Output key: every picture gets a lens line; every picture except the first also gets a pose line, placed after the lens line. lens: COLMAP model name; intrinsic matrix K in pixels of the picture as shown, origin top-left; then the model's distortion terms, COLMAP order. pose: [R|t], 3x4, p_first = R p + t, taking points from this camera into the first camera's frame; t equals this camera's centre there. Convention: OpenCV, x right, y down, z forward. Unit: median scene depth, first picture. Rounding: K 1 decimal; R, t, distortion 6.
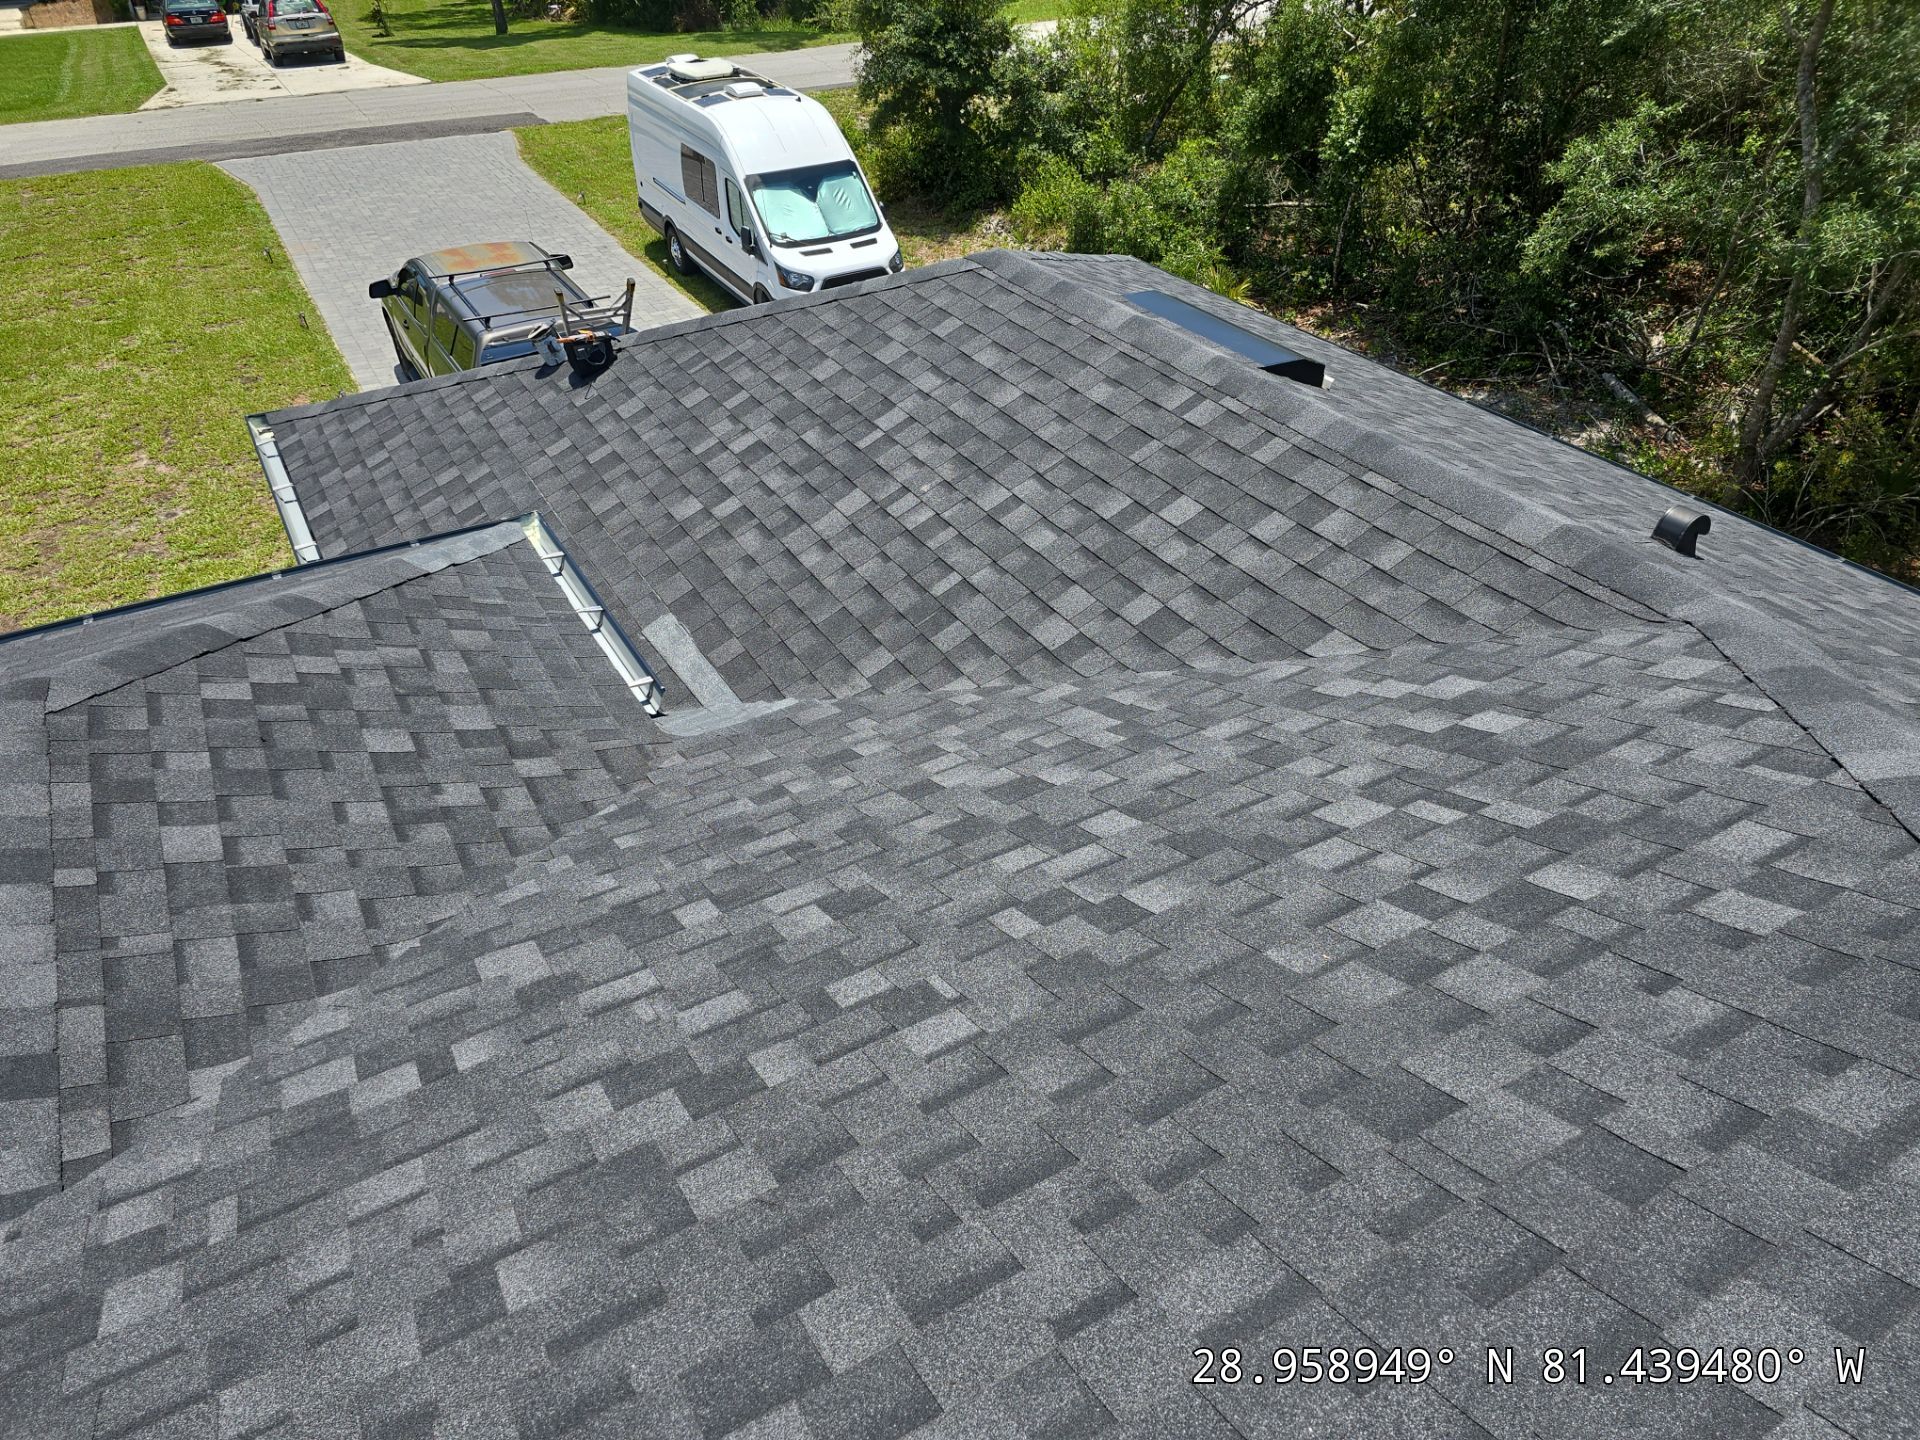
lens RADIAL K [[1298.1, 0, 989.0], [0, 1298.1, 754.9], [0, 0, 1]] dist [0.042504, -0.014431]
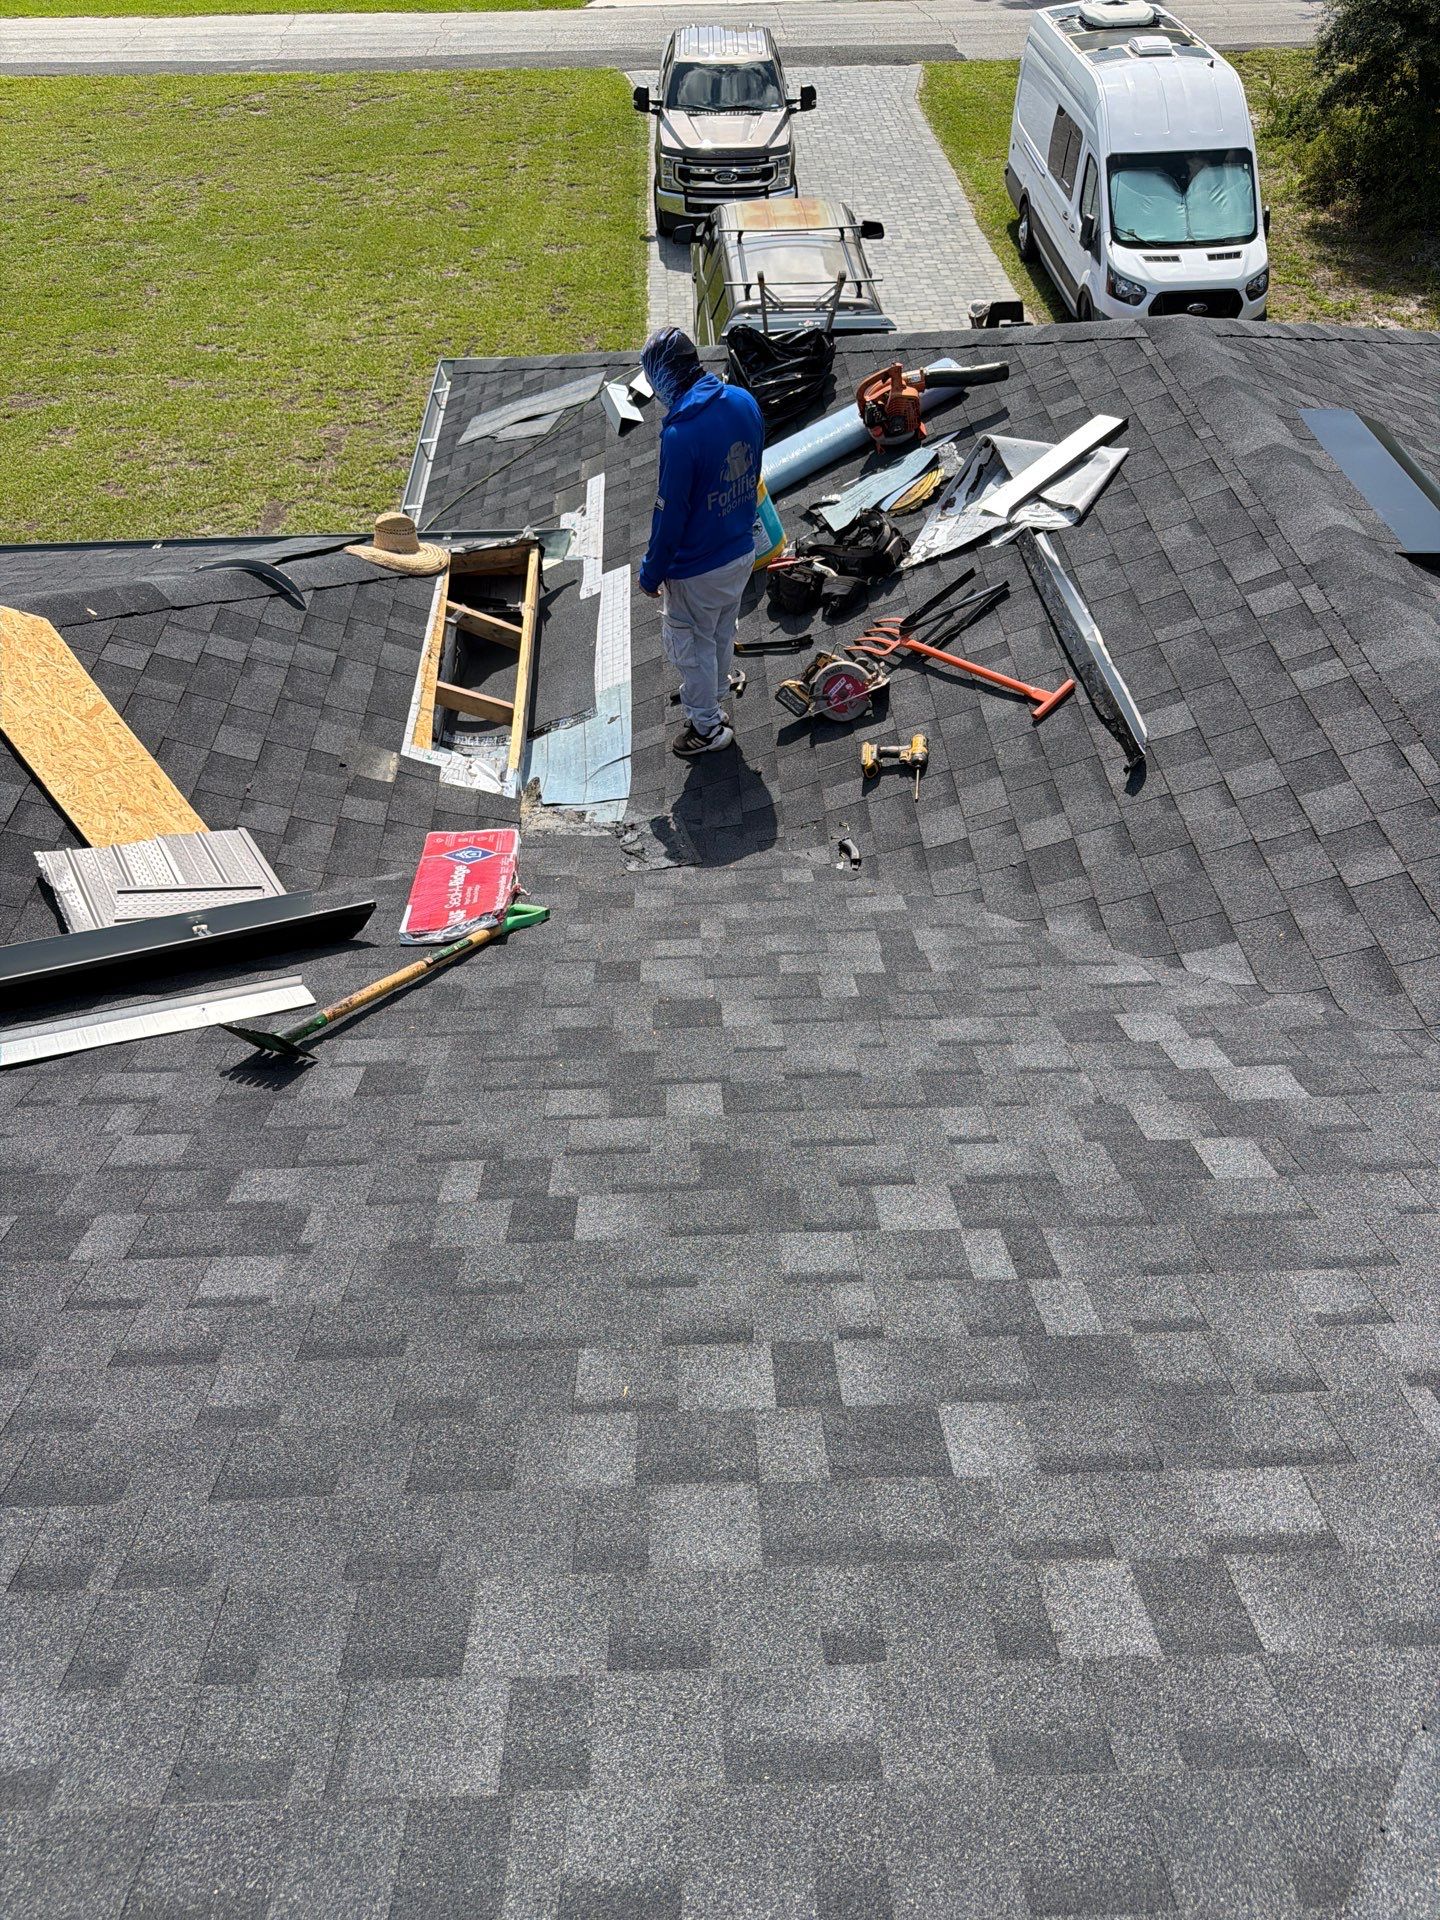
lens RADIAL K [[1381.7, 0, 722.6], [0, 1381.7, 973.5], [0, 0, 1]] dist [0.054050, -0.056585]
pose [[0.876264, 0.331548, -0.349625, 0.225734], [-0.282216, 0.941286, 0.185298, -0.111170], [0.390532, -0.063700, 0.918383, 0.114339]]
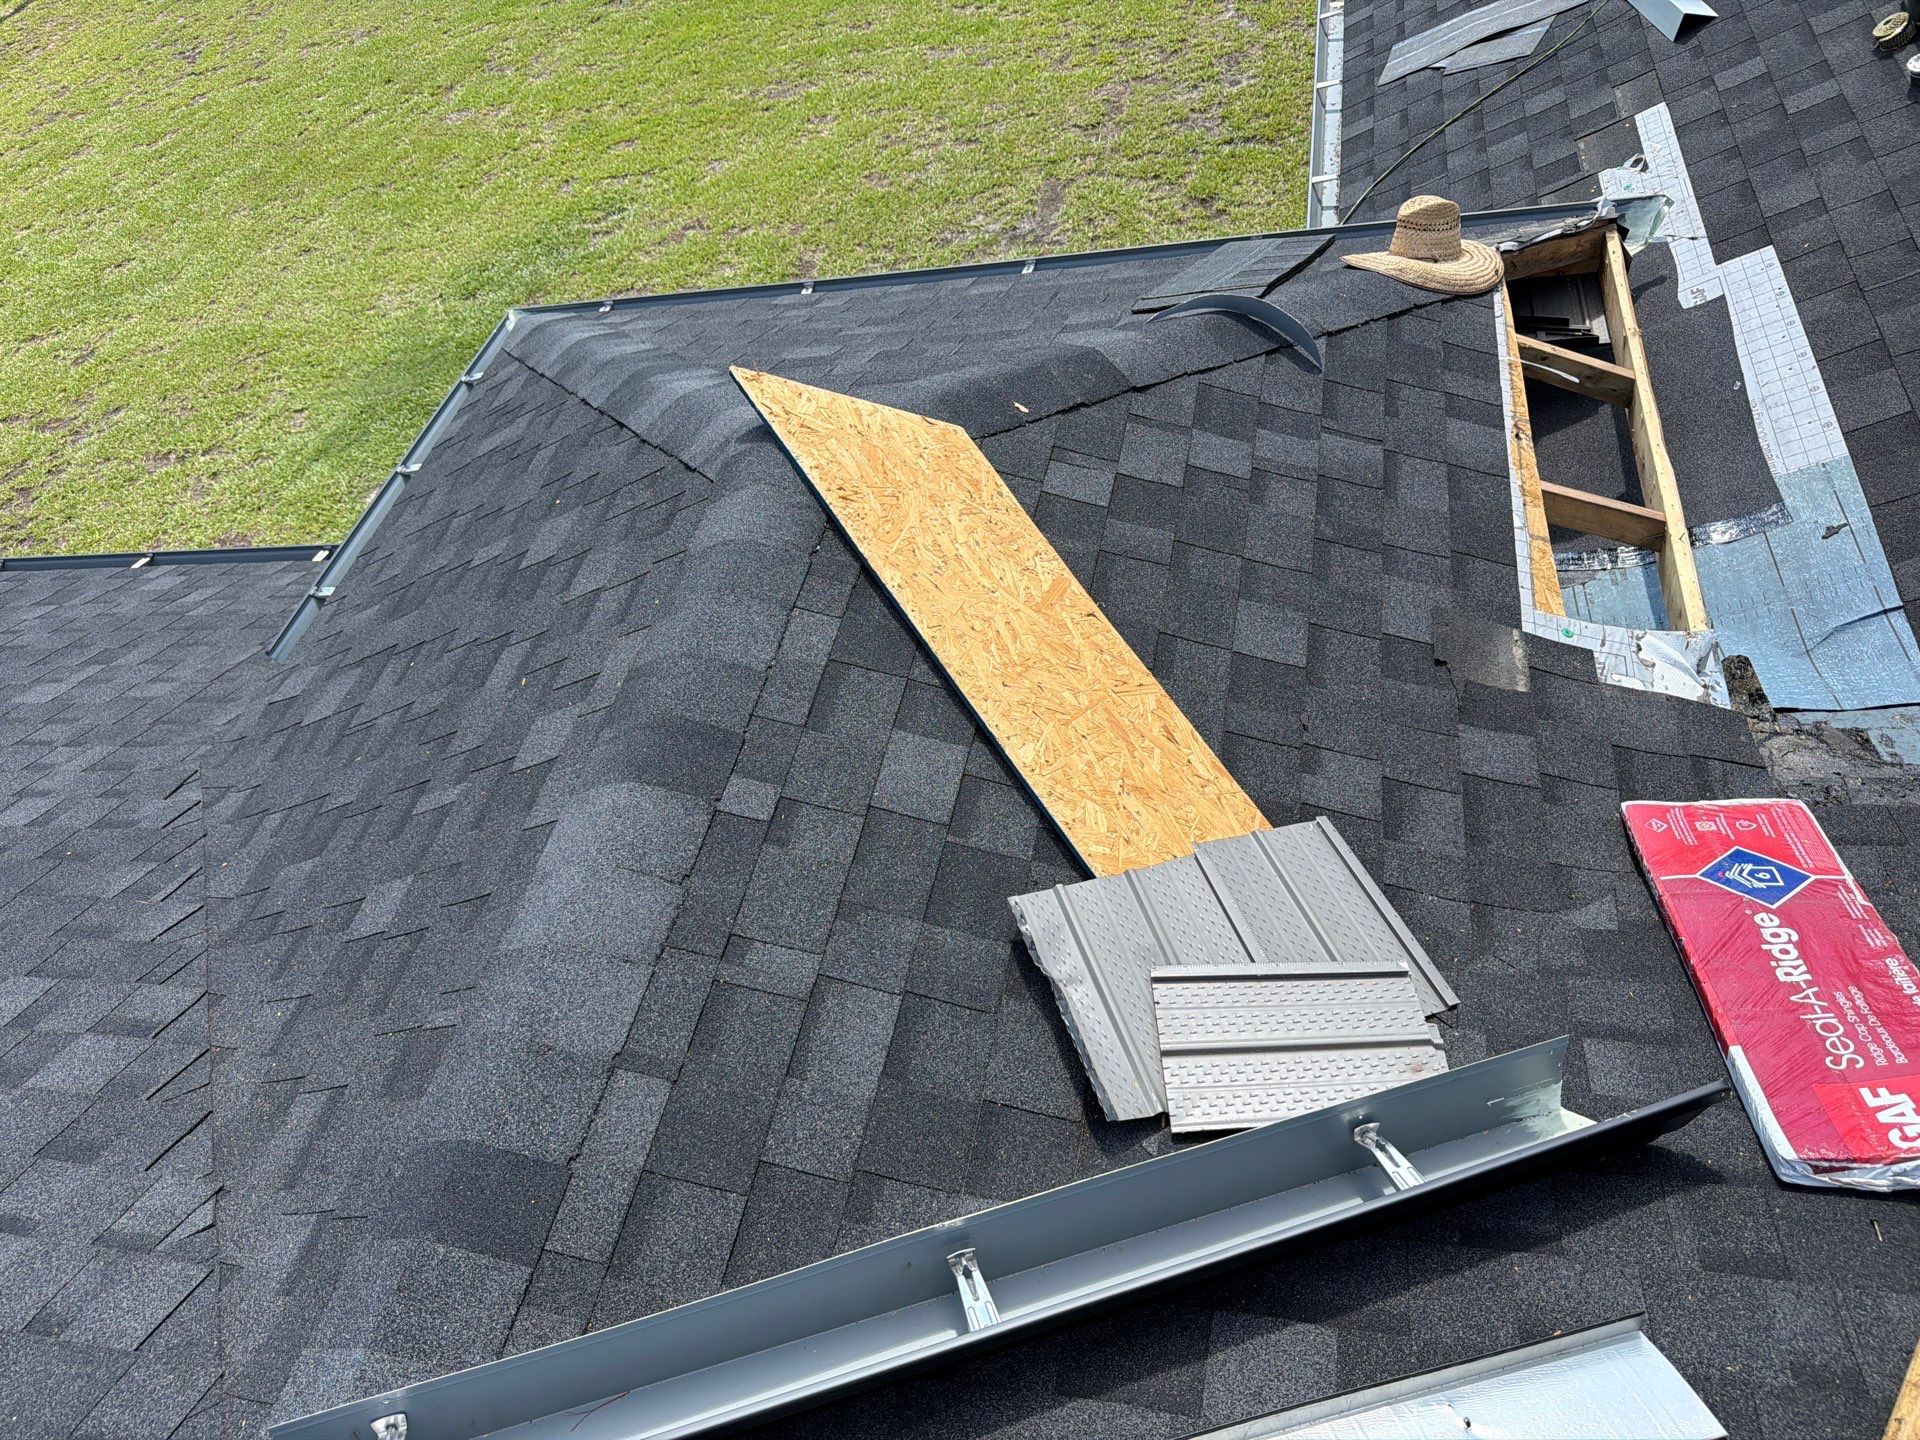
lens RADIAL K [[1381.7, 0, 1010.5], [0, 1381.7, 715.2], [0, 0, 1]] dist [0.054050, -0.056585]
pose [[0.745101, 0.372954, -0.552928, -0.142815], [-0.231743, 0.922156, 0.309714, -0.106757], [0.625395, -0.102631, 0.773529, 0.333753]]
